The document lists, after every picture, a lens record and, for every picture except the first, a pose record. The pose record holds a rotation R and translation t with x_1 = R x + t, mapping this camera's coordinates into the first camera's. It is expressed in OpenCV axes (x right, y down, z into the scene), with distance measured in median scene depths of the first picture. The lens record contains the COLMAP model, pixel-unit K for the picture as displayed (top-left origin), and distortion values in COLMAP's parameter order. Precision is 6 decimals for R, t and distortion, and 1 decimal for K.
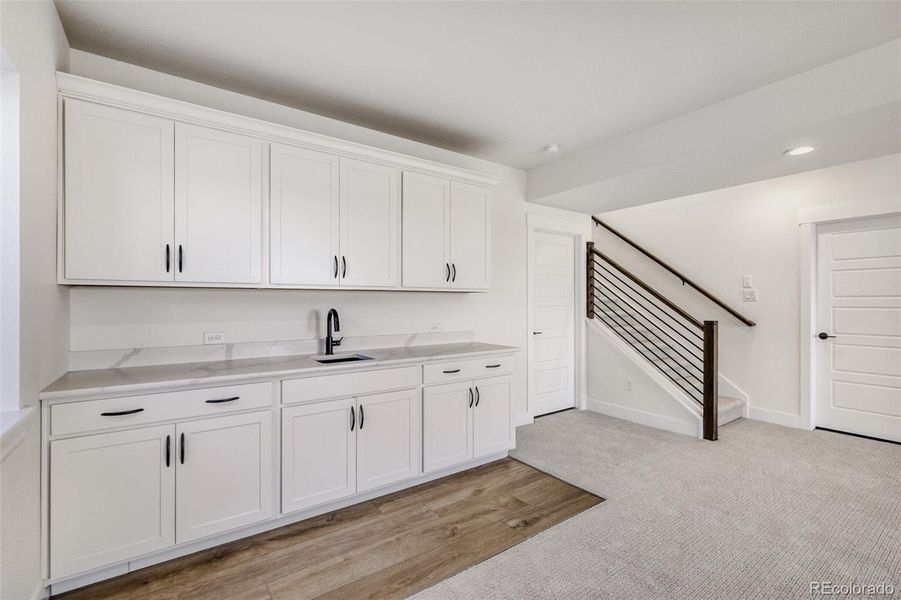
lens RADIAL K [[396.0, 0, 447.9], [0, 396.0, 297.7], [0, 0, 1]] dist [-0.000734, -0.000263]
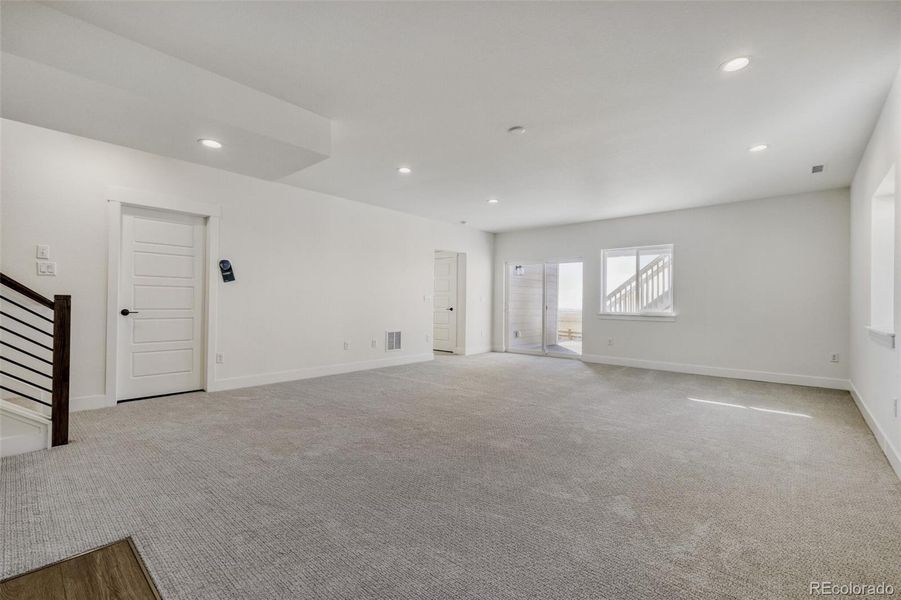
lens RADIAL K [[396.0, 0, 449.2], [0, 396.0, 302.2], [0, 0, 1]] dist [-0.000734, -0.000263]
pose [[-0.201919, -0.005867, 0.979385, -0.270574], [-0.023257, 0.999729, 0.001194, 0.052569], [-0.979126, -0.022536, -0.202001, 0.399614]]
